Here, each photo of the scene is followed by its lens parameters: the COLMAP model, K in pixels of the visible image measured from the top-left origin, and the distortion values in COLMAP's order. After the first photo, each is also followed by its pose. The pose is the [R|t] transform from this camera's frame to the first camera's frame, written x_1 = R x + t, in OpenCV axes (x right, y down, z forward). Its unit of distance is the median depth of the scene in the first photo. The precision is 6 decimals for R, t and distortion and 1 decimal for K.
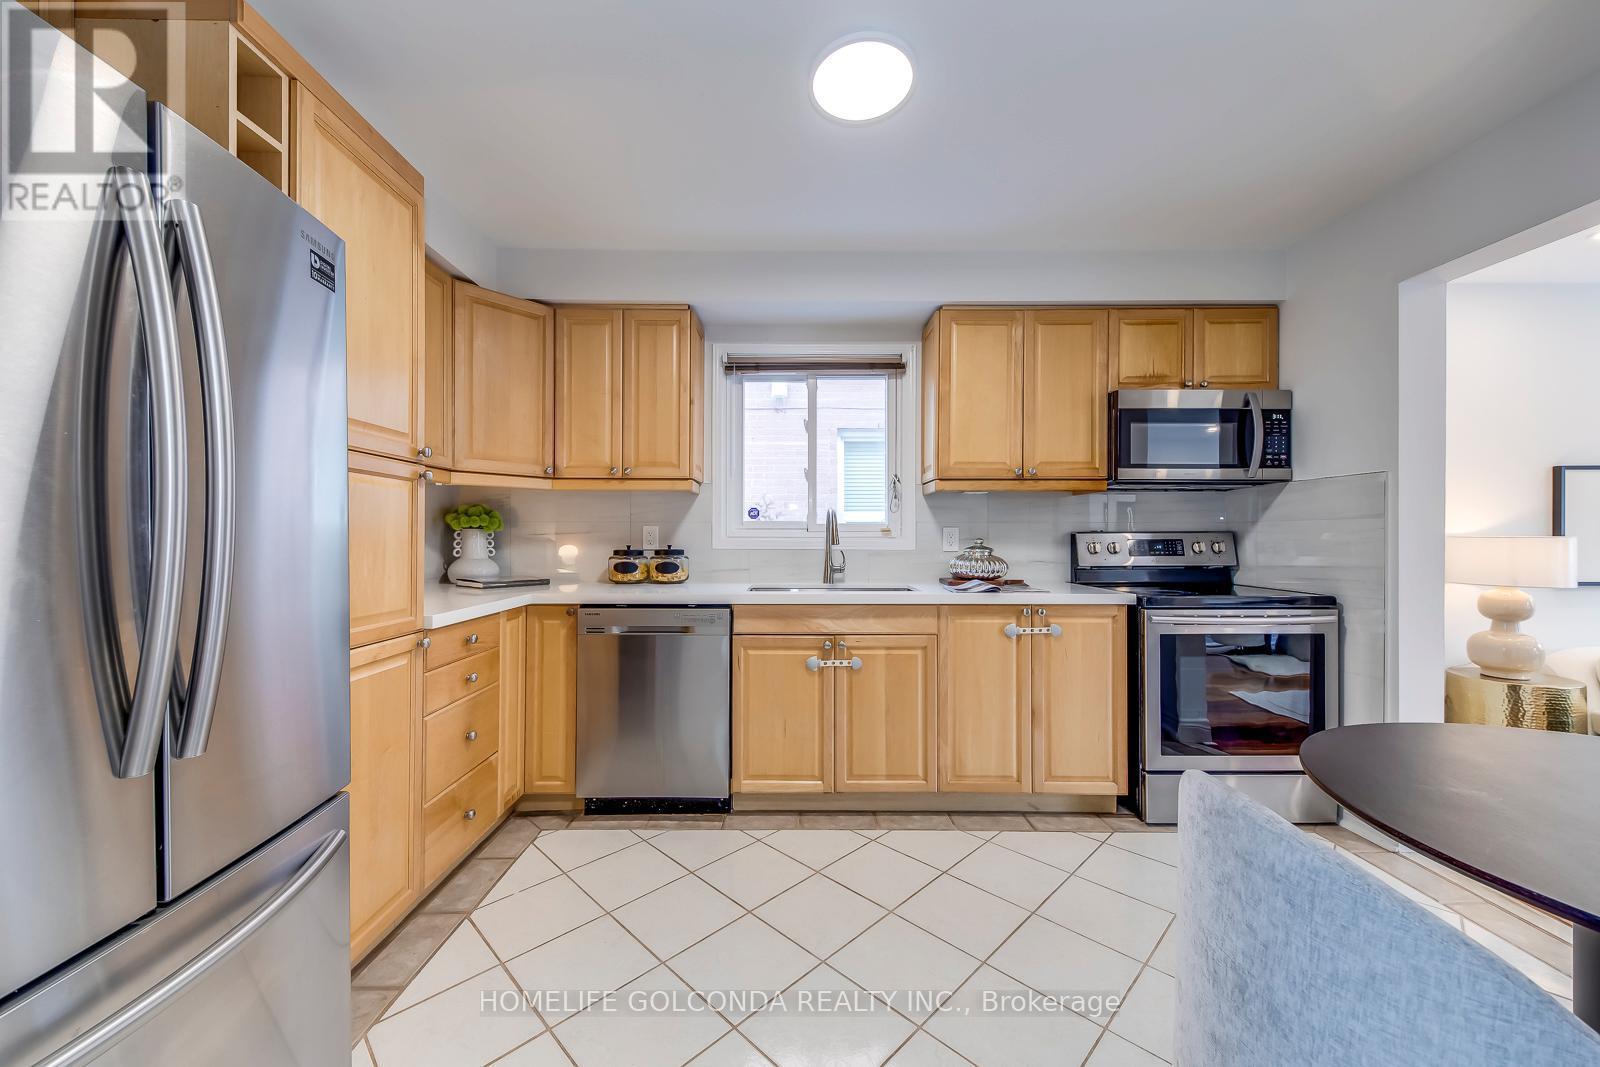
lens RADIAL K [[598.5, 0, 795.8], [0, 598.5, 536.0], [0, 0, 1]] dist [0.018611, -0.007844]
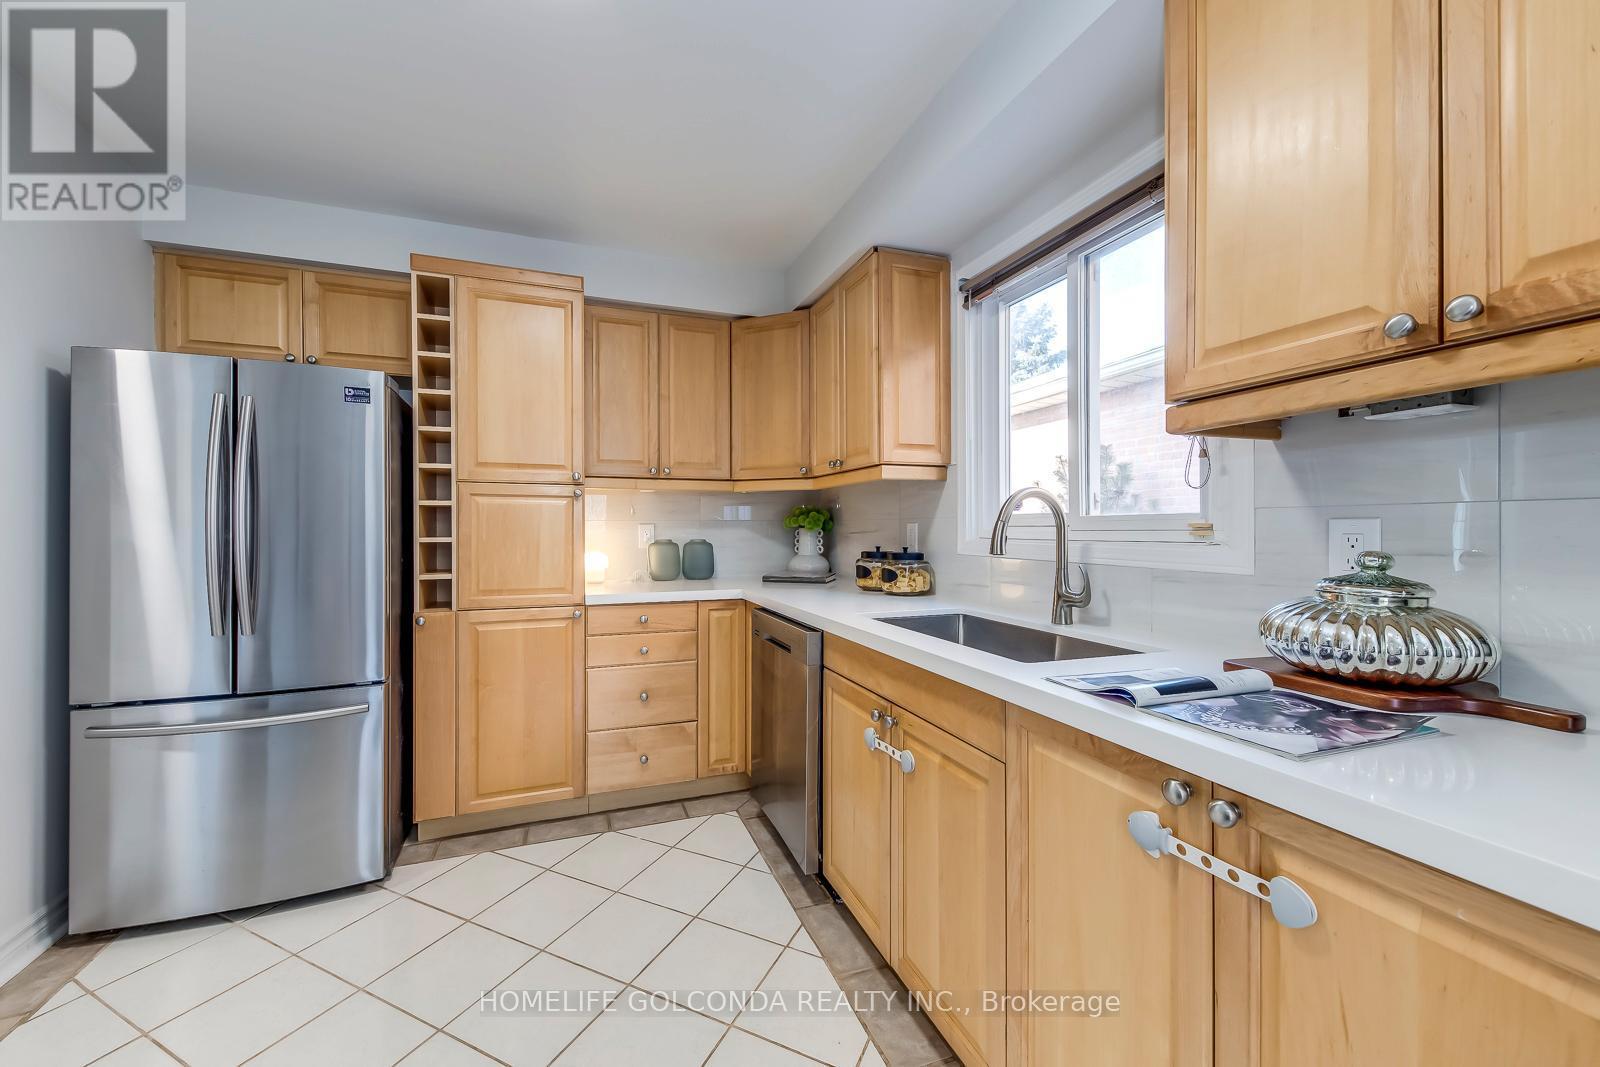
lens RADIAL K [[612.1, 0, 779.1], [0, 612.1, 526.3], [0, 0, 1]] dist [0.013704, 0.000004]
pose [[0.331723, -0.004856, -0.943364, 0.555361], [0.003476, 0.999986, -0.003925, -0.010979], [0.943370, -0.001978, 0.331735, 0.621039]]
